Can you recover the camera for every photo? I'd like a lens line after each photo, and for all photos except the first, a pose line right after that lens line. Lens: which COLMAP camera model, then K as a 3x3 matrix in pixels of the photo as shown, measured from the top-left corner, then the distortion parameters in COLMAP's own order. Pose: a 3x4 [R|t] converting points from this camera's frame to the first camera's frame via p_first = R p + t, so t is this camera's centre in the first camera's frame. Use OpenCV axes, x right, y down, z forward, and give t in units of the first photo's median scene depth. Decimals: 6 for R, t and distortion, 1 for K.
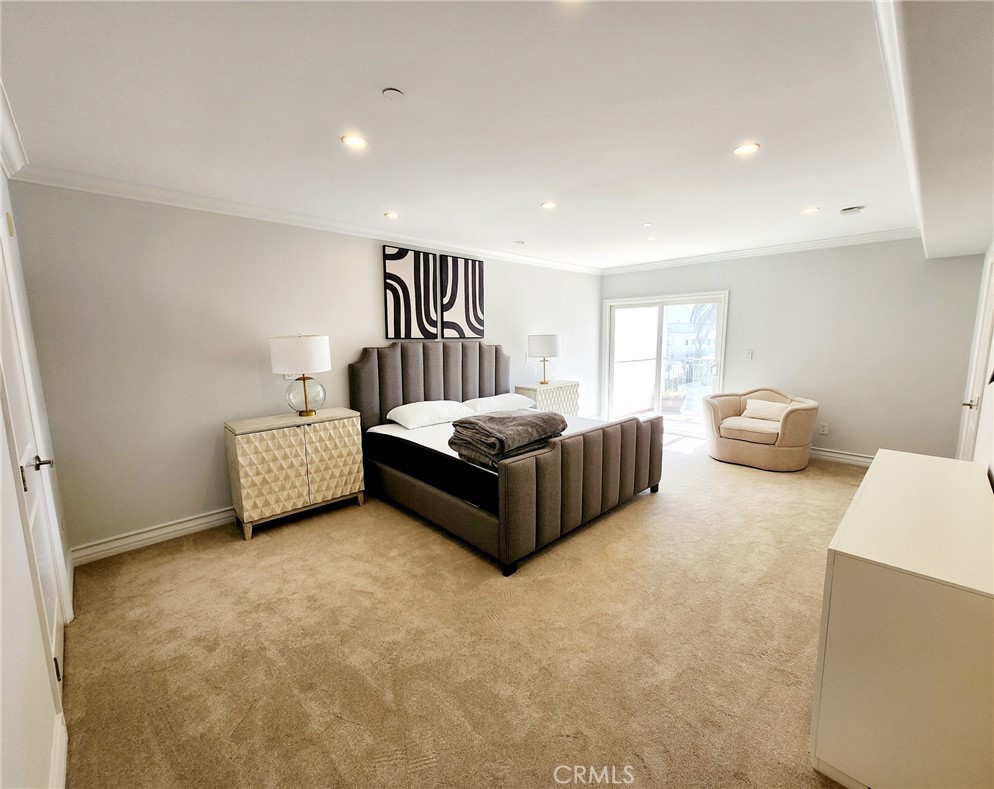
lens RADIAL K [[427.2, 0, 496.8], [0, 427.2, 392.6], [0, 0, 1]] dist [-0.000415, -0.000009]
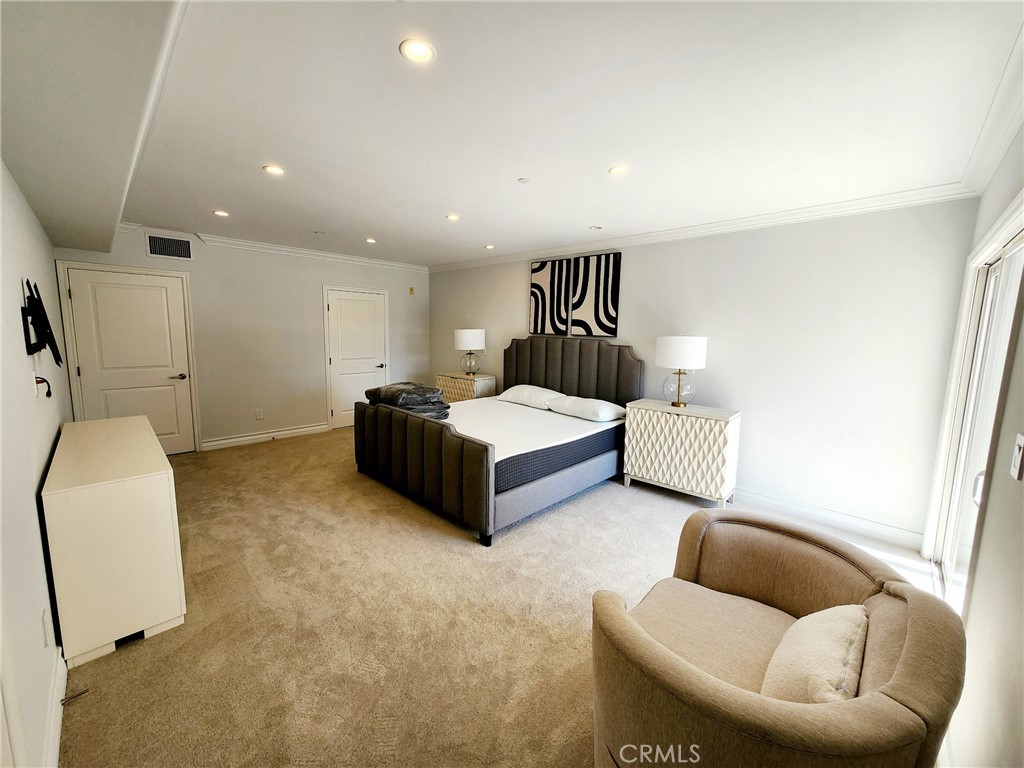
lens RADIAL K [[404.3, 0, 511.5], [0, 404.3, 381.7], [0, 0, 1]] dist [-0.001930, -0.000163]
pose [[0.036371, 0.137946, -0.989772, 0.925895], [-0.161868, 0.978161, 0.130380, -0.125002], [0.986142, 0.155470, 0.057906, 0.838936]]
